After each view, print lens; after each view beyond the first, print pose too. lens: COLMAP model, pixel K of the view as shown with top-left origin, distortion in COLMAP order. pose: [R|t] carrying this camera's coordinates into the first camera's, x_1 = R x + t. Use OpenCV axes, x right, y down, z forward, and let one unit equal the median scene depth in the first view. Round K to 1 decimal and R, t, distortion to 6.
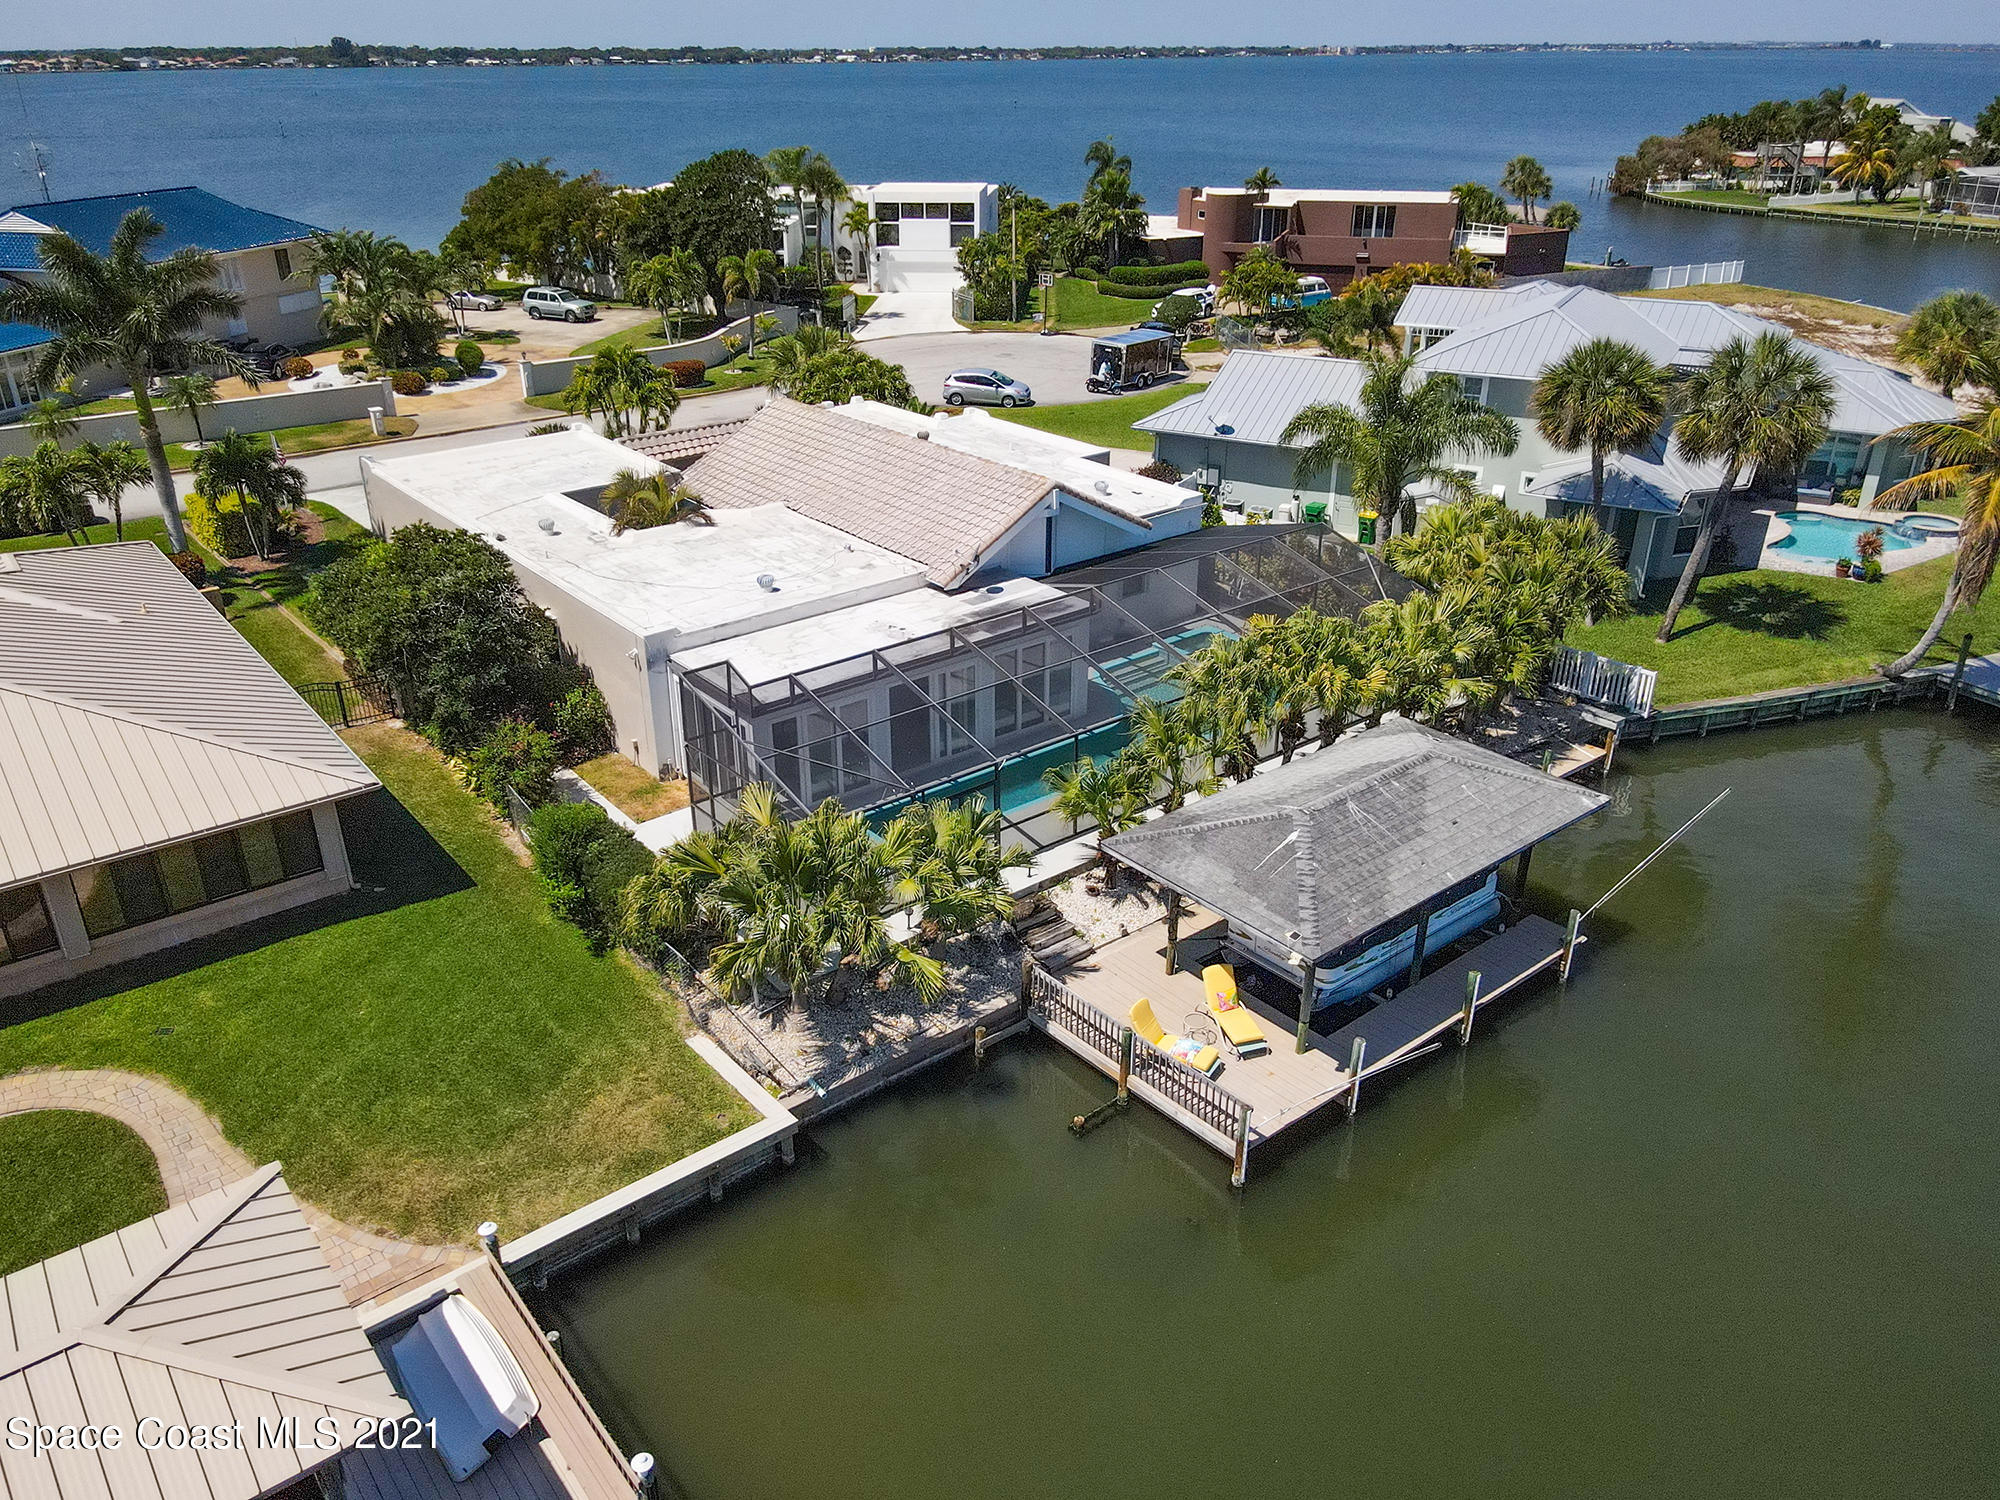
lens RADIAL K [[1432.8, 0, 989.3], [0, 1432.8, 749.1], [0, 0, 1]] dist [0.004760, 0.011917]
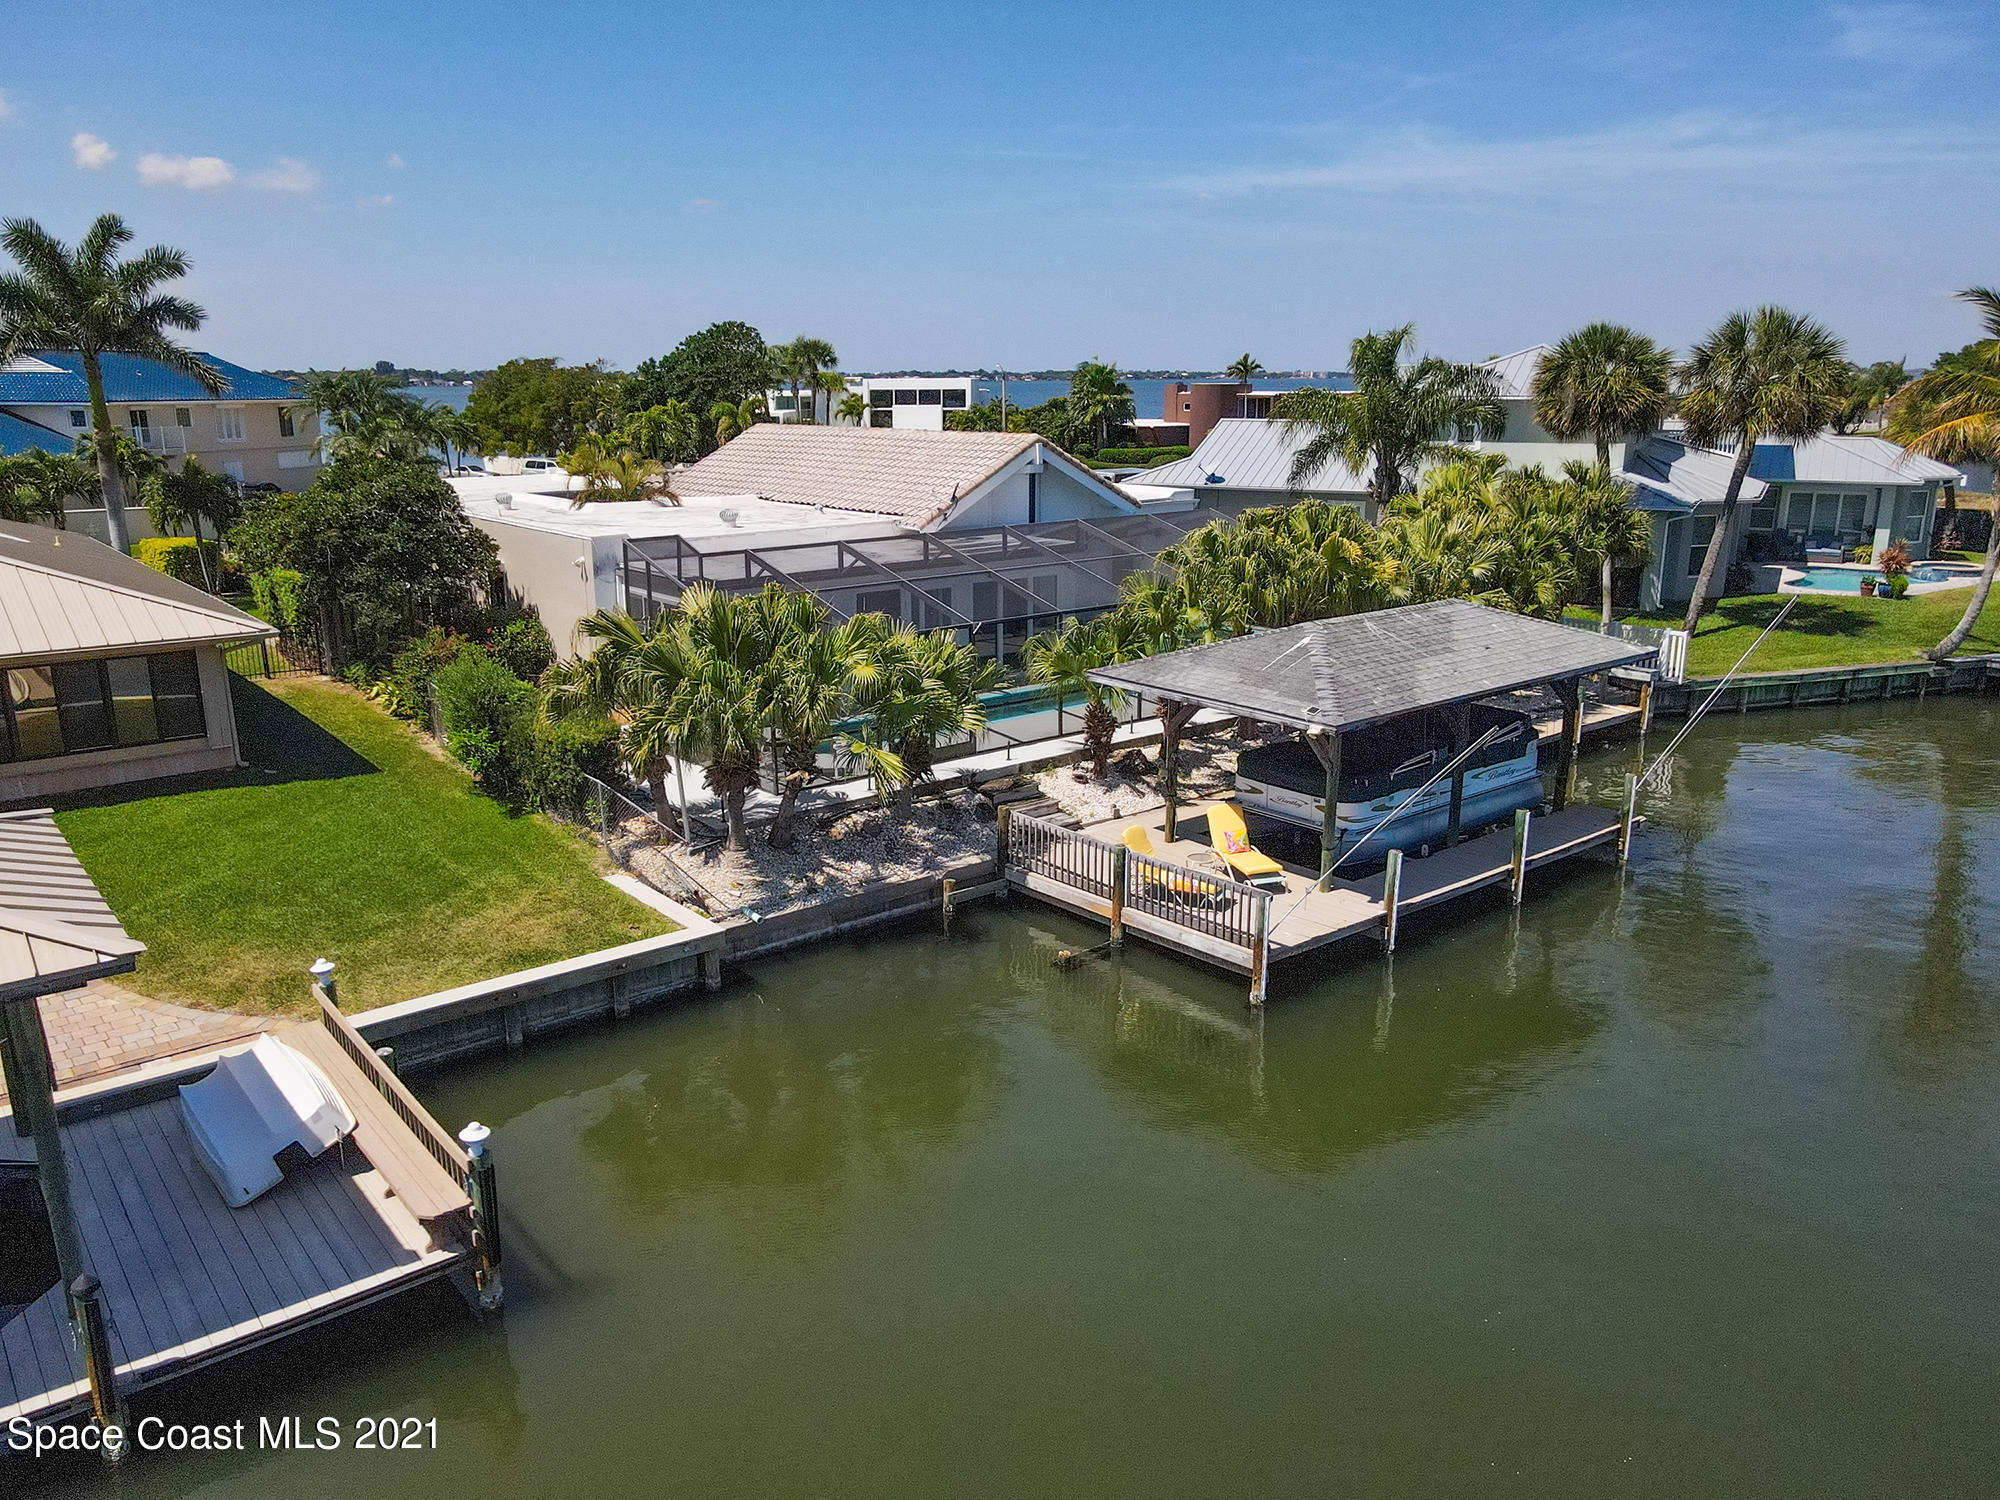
lens RADIAL K [[1432.8, 0, 988.3], [0, 1432.8, 757.9], [0, 0, 1]] dist [0.004760, 0.011917]
pose [[0.999998, -0.001654, 0.000667, 0.011760], [0.001752, 0.981125, -0.193364, 0.203899], [-0.000334, 0.193365, 0.981127, 0.104026]]
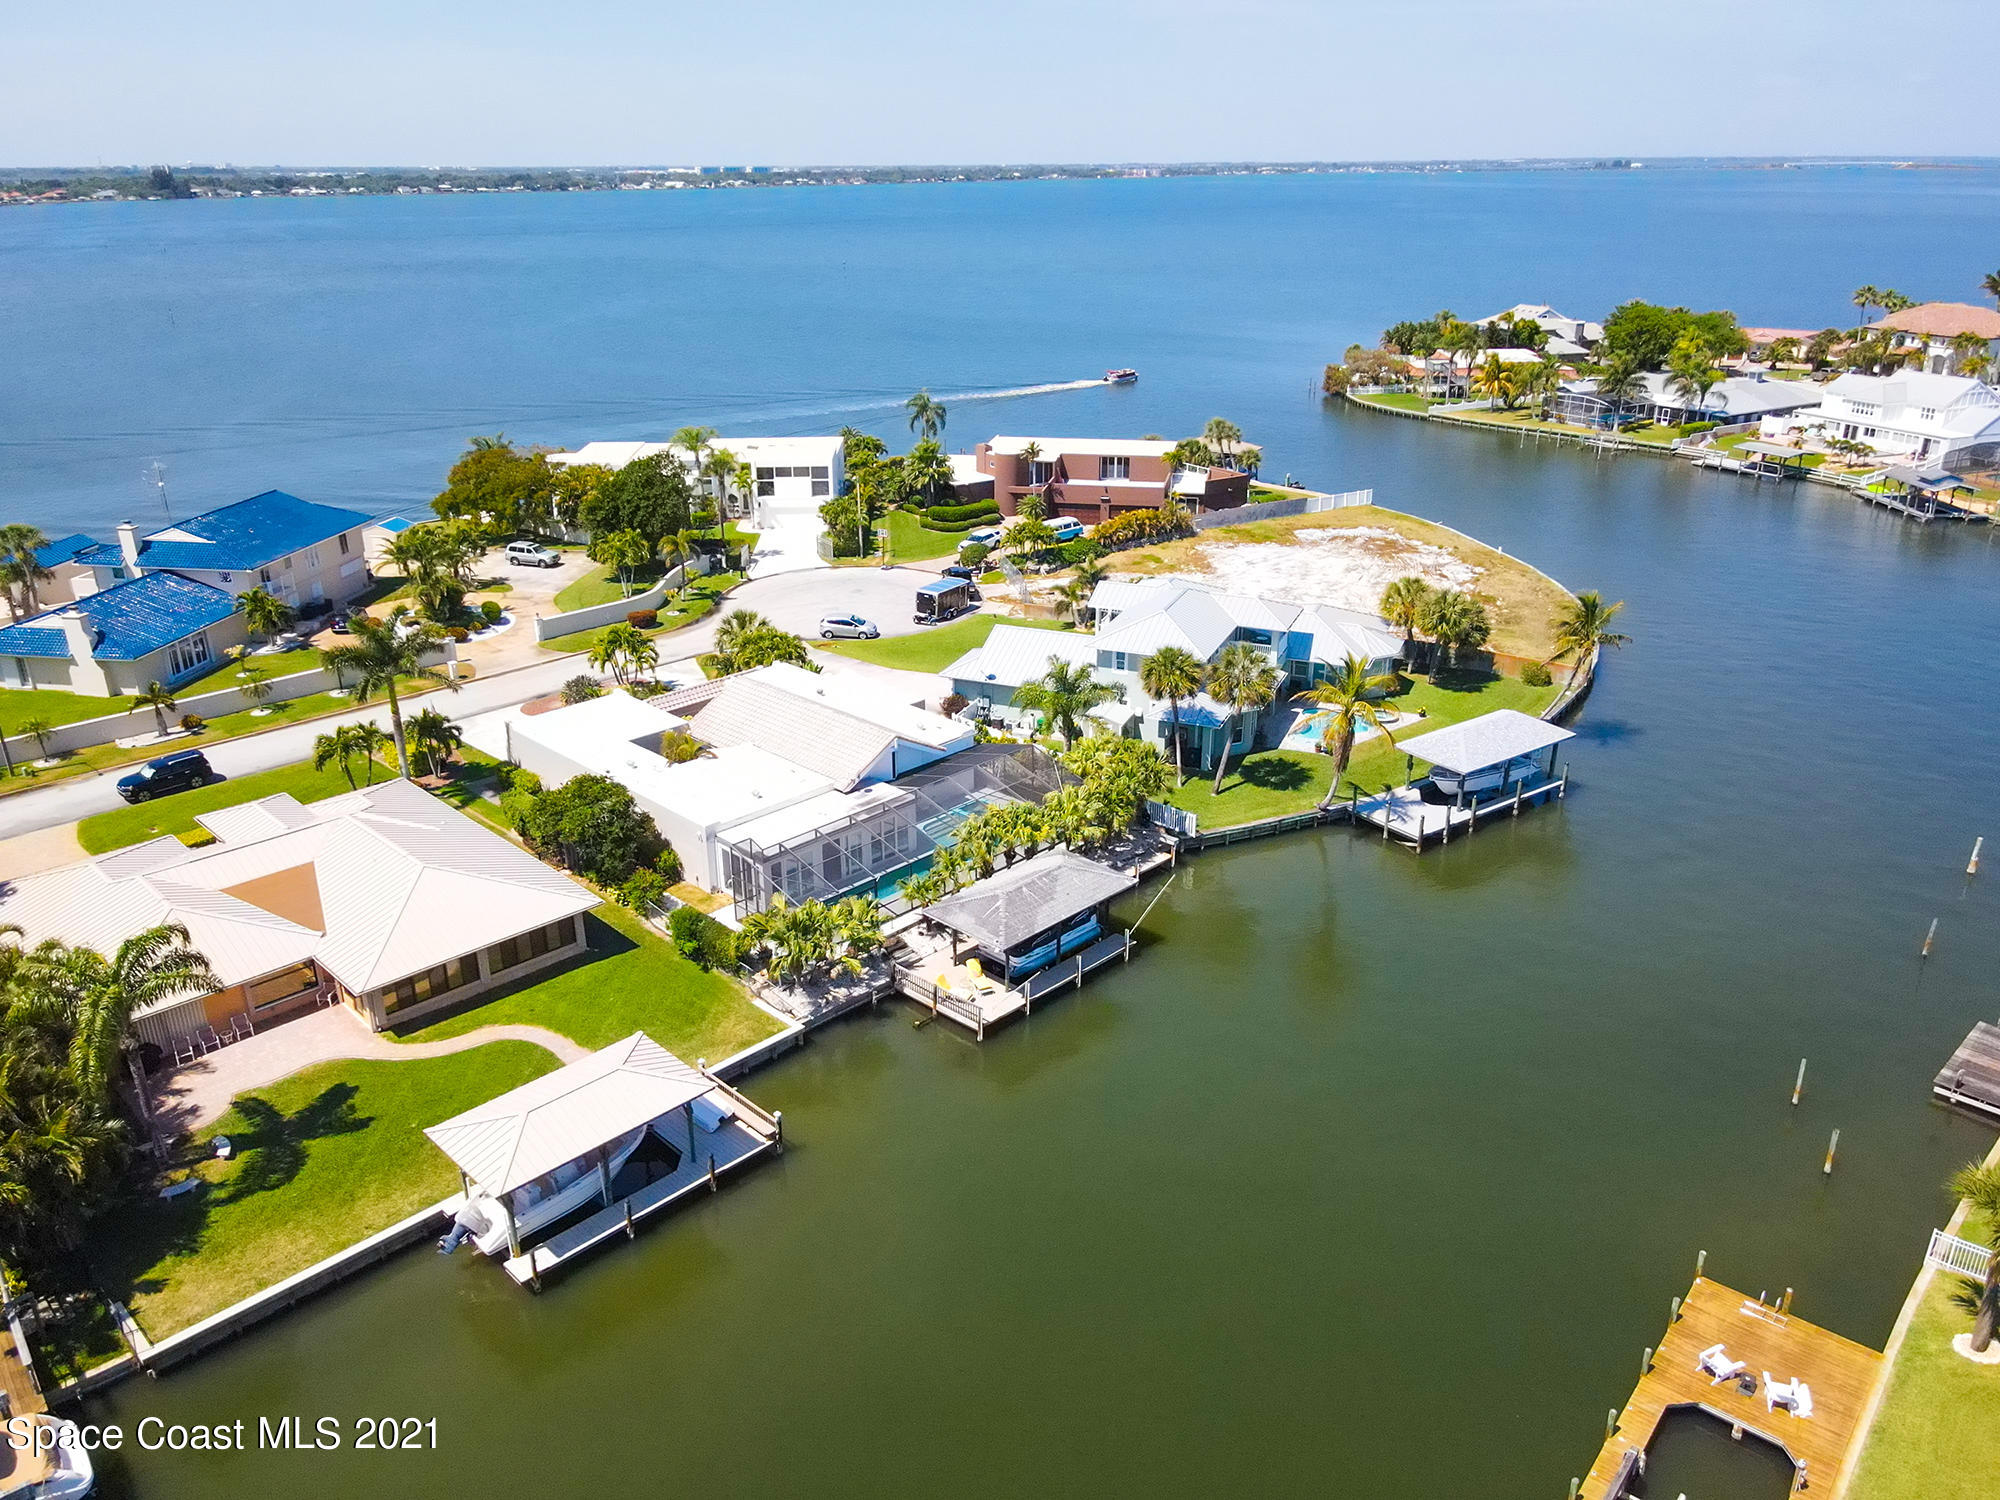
lens RADIAL K [[1432.8, 0, 983.4], [0, 1432.8, 763.8], [0, 0, 1]] dist [0.004760, 0.011917]
pose [[0.993979, -0.043008, 0.100774, -0.035408], [0.048511, 0.997426, -0.052808, -0.033423], [-0.098243, 0.057379, 0.993507, -0.982408]]
